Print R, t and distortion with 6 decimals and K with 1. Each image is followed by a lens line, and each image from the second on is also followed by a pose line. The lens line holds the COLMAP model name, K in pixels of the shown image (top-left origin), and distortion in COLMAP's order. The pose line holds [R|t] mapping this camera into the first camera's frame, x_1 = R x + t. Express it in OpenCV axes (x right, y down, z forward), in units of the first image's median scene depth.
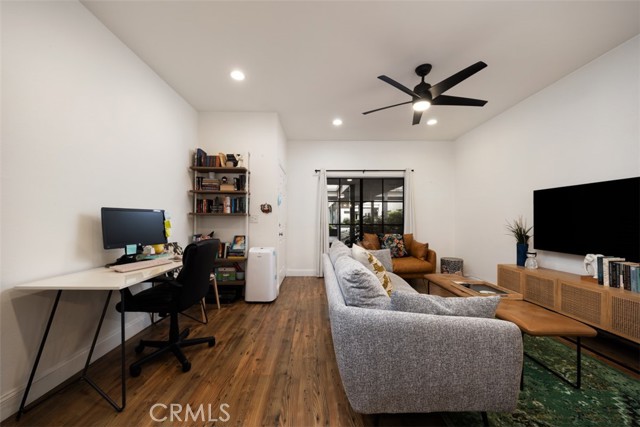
lens RADIAL K [[241.0, 0, 317.7], [0, 241.0, 221.0], [0, 0, 1]] dist [-0.000836, -0.000037]
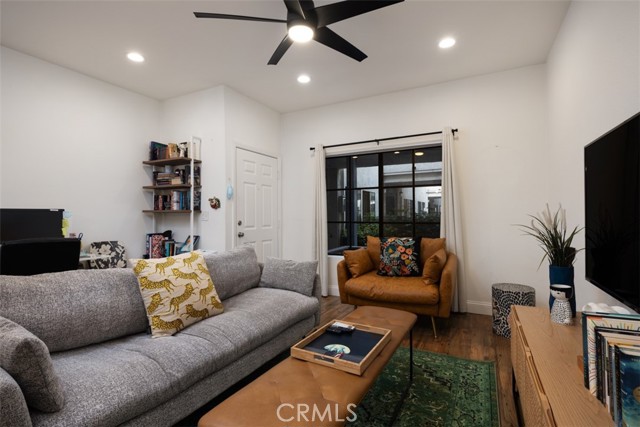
lens RADIAL K [[317.3, 0, 320.0], [0, 317.3, 213.5], [0, 0, 1]] dist [0.002499, 0.000269]
pose [[0.879770, -0.013144, -0.475218, 0.650529], [0.009140, 0.999901, -0.010733, -0.002281], [0.475311, 0.005099, 0.879803, 0.224784]]
